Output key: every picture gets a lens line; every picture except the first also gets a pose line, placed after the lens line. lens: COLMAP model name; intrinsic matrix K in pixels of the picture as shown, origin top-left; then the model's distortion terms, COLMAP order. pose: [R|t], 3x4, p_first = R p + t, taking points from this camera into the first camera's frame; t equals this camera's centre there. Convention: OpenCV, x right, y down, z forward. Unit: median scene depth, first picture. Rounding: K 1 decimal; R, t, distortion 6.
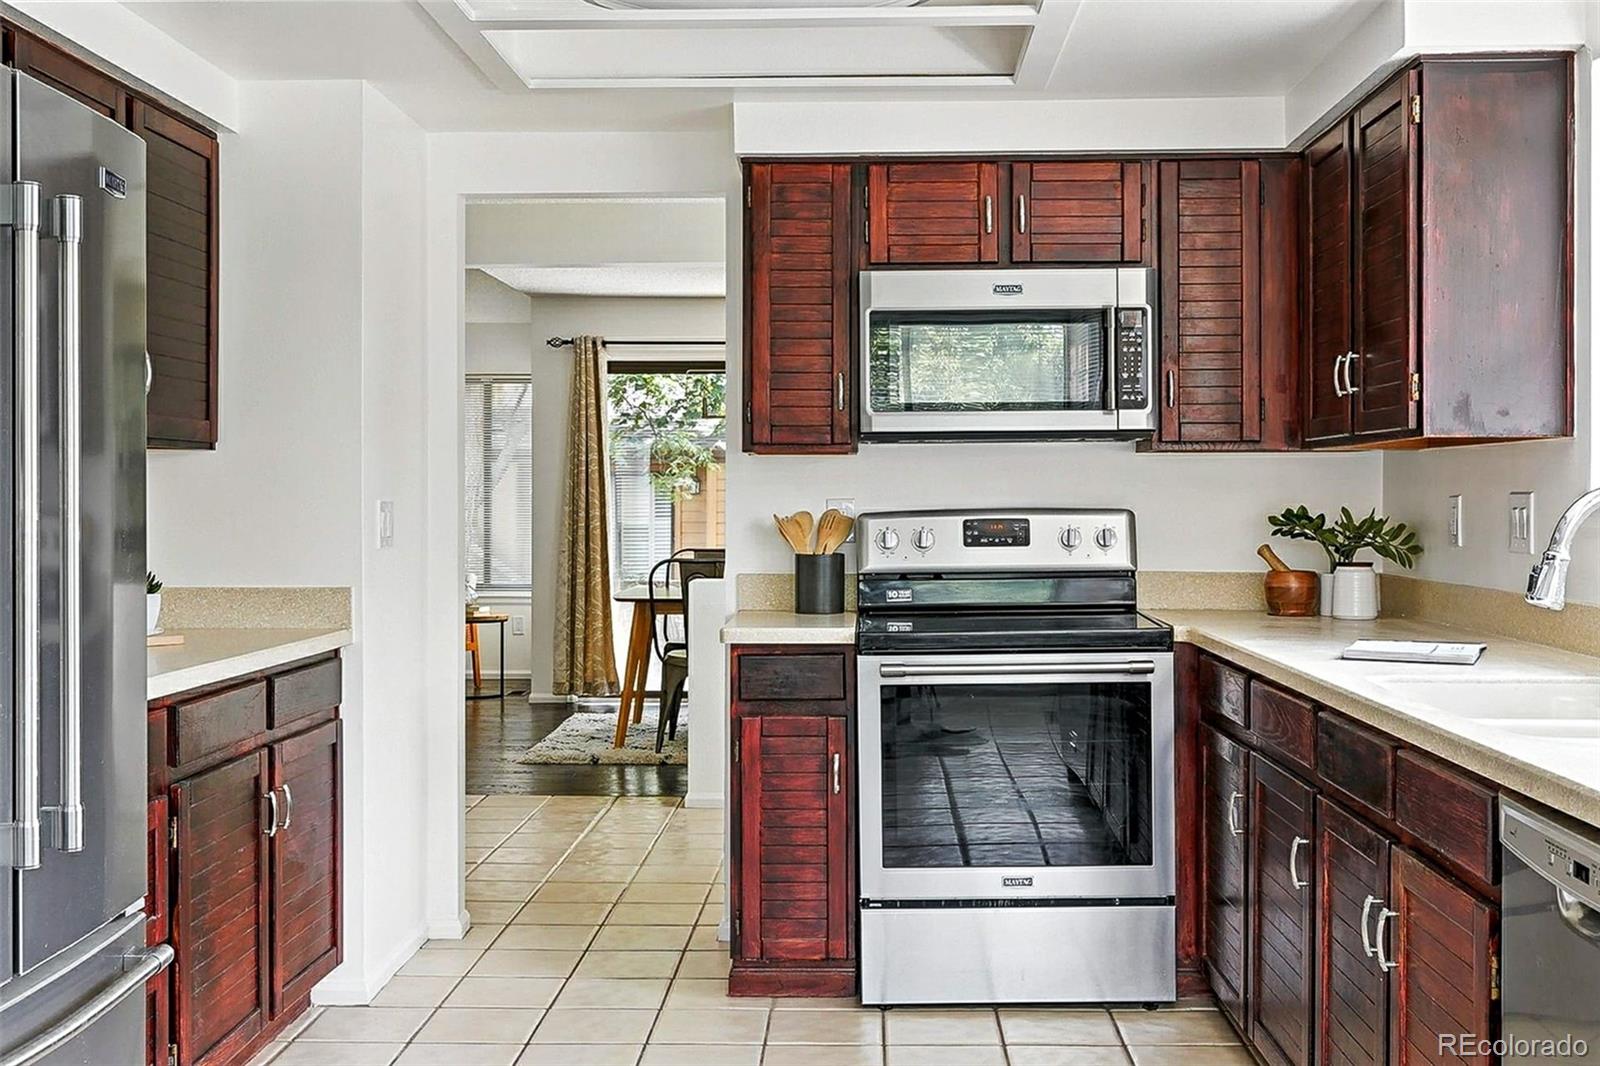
lens RADIAL K [[1744.0, 0, 801.1], [0, 1744.0, 524.6], [0, 0, 1]] dist [0.023761, 0.000000]
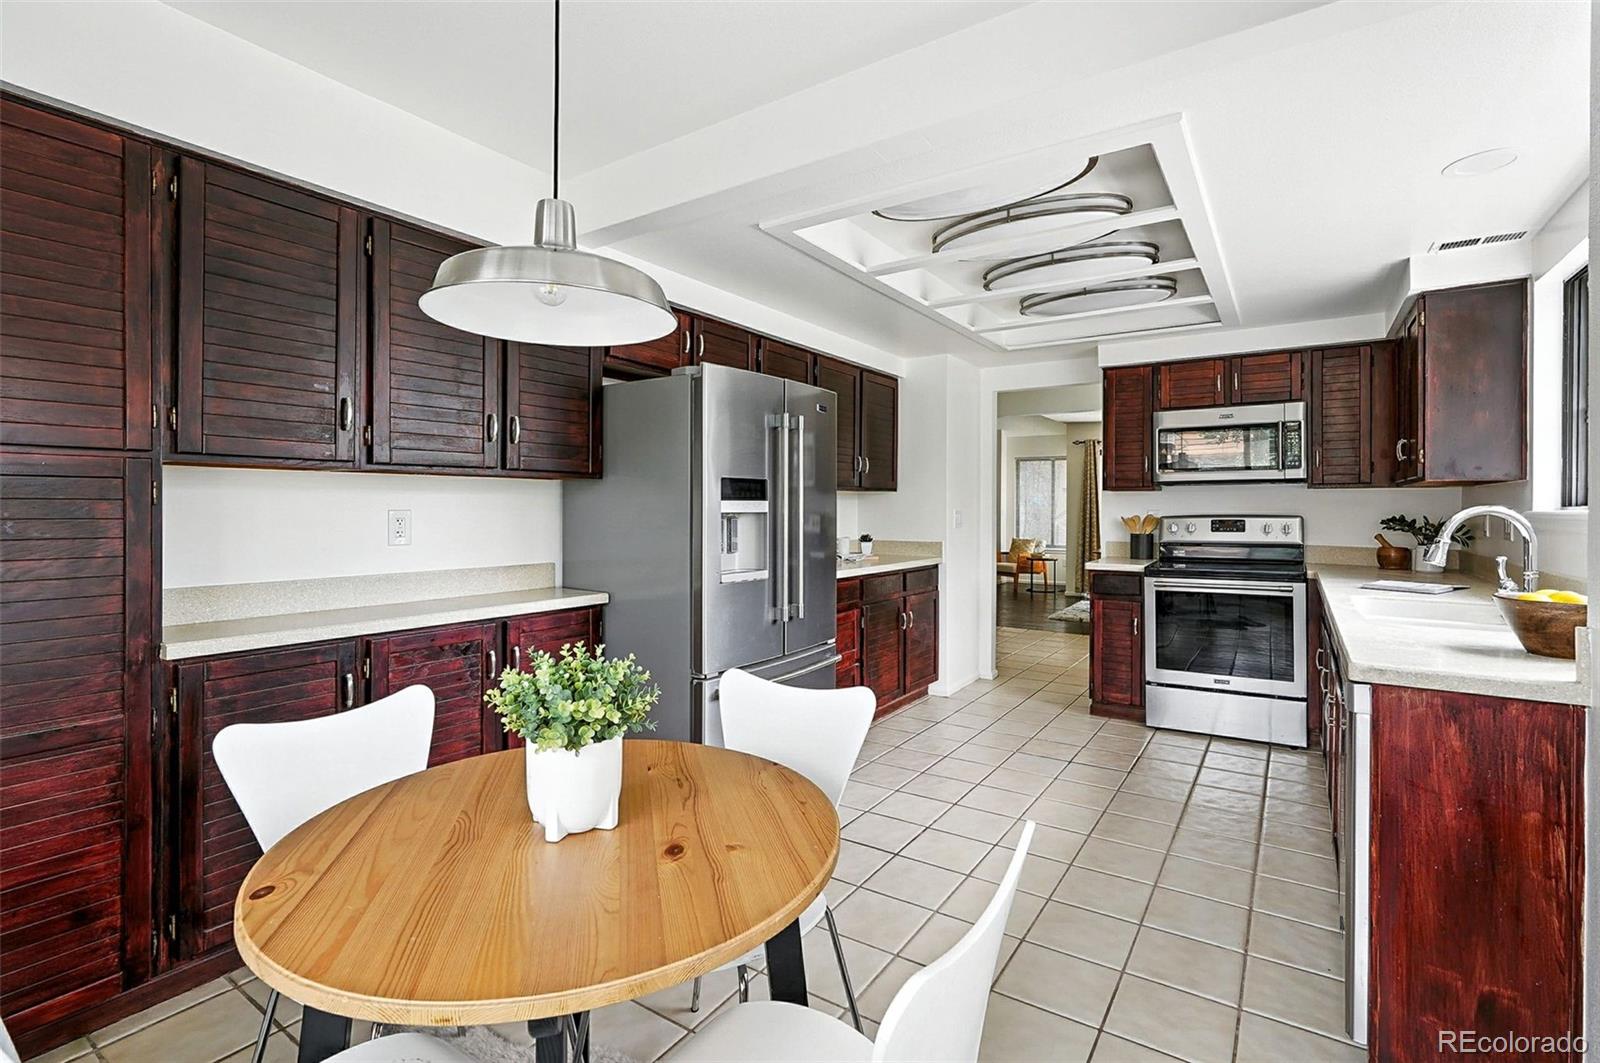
lens RADIAL K [[723.4, 0, 801.1], [0, 723.4, 525.6], [0, 0, 1]] dist [-0.000710, 0.002013]
pose [[0.851585, 0.016244, -0.523965, 0.139542], [-0.011603, 0.999859, 0.012139, -0.000477], [0.524088, -0.004257, 0.851654, -0.066821]]
